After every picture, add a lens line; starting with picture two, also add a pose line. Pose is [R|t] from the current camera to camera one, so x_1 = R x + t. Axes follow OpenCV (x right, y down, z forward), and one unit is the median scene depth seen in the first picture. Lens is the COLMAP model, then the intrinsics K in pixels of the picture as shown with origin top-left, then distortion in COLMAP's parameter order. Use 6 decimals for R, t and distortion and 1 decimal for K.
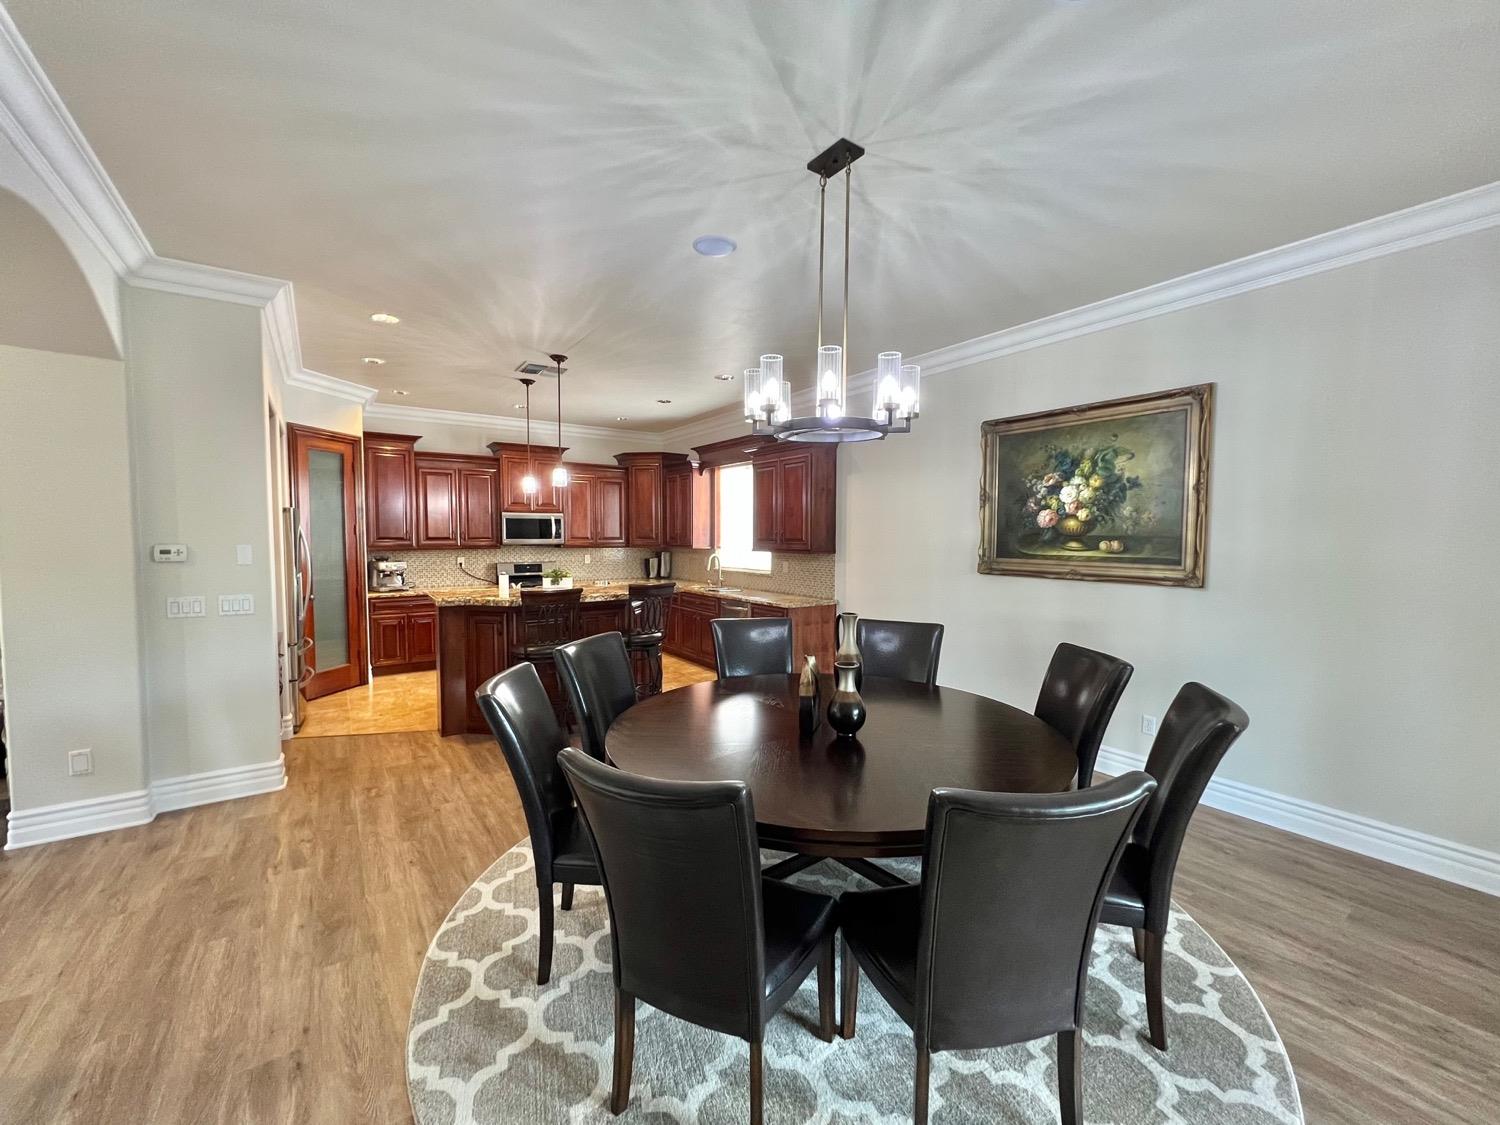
lens RADIAL K [[605.0, 0, 751.3], [0, 605.0, 565.9], [0, 0, 1]] dist [0.000558, -0.000066]
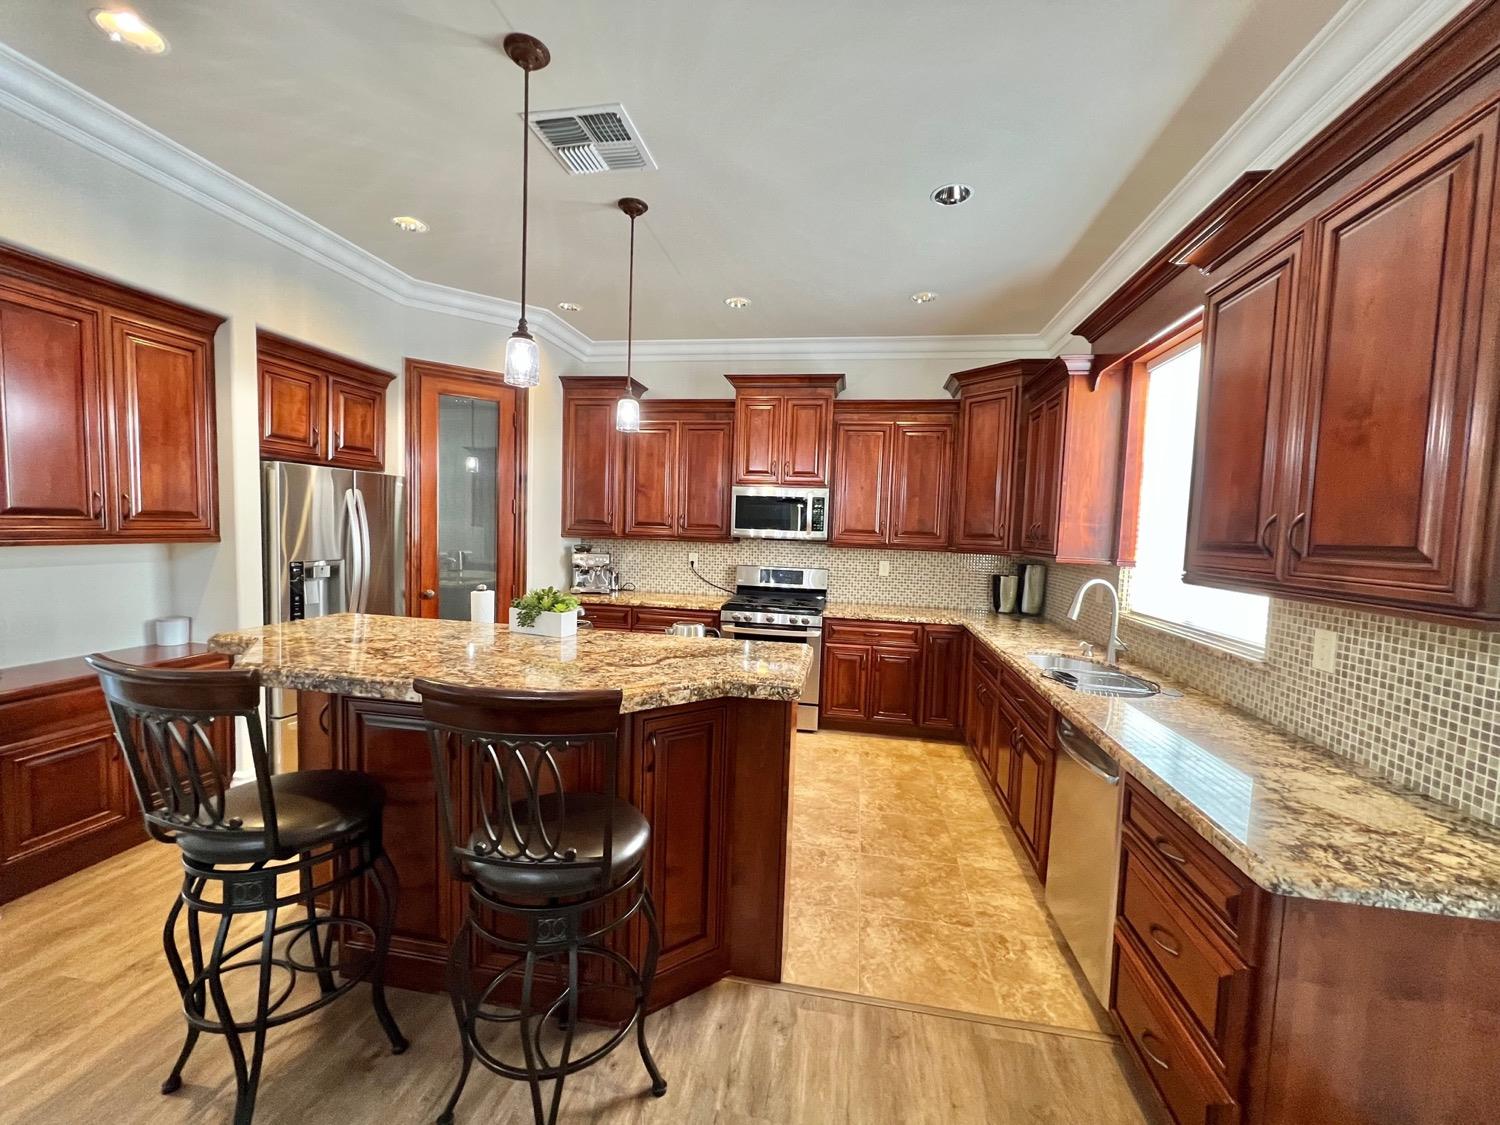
lens RADIAL K [[605.0, 0, 754.3], [0, 605.0, 565.1], [0, 0, 1]] dist [0.000558, -0.000066]
pose [[0.713154, 0.067099, -0.697789, 0.054650], [-0.069367, 0.997278, 0.025002, -0.023192], [0.697567, 0.030573, 0.715867, 0.562621]]
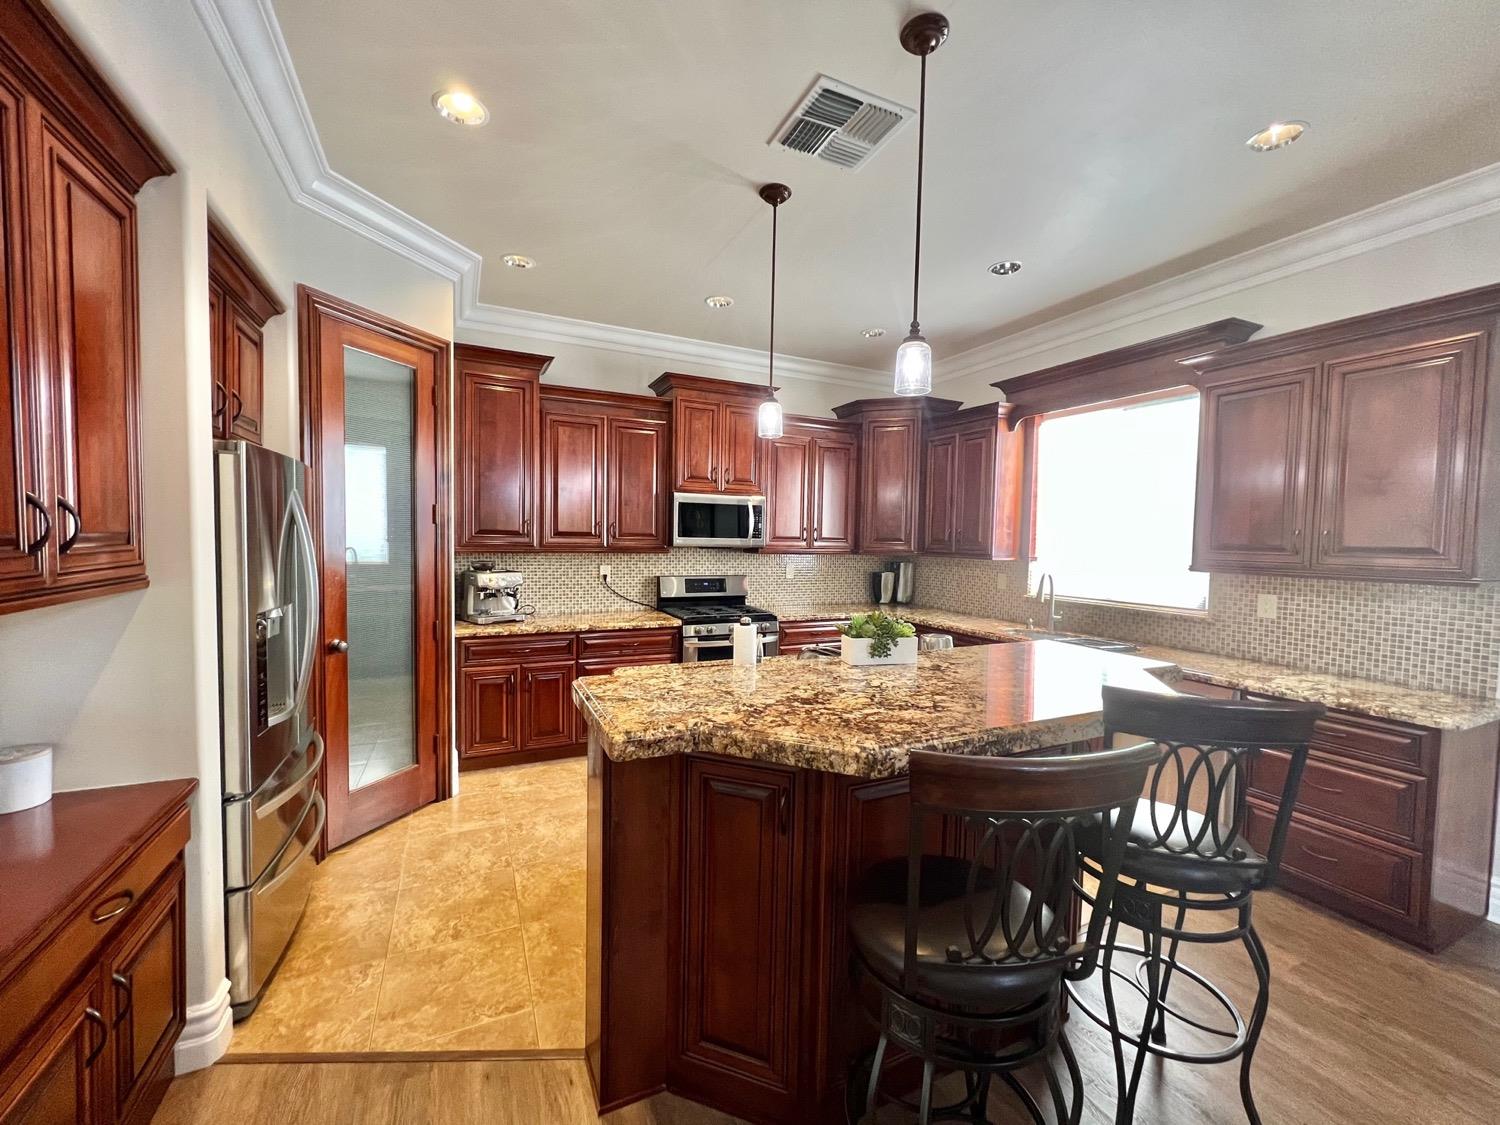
lens RADIAL K [[605.0, 0, 752.7], [0, 605.0, 561.7], [0, 0, 1]] dist [0.000558, -0.000066]
pose [[0.987443, 0.023988, -0.156146, -0.241086], [-0.025893, 0.999613, -0.010178, -0.016054], [0.155841, 0.014093, 0.987682, 0.425328]]
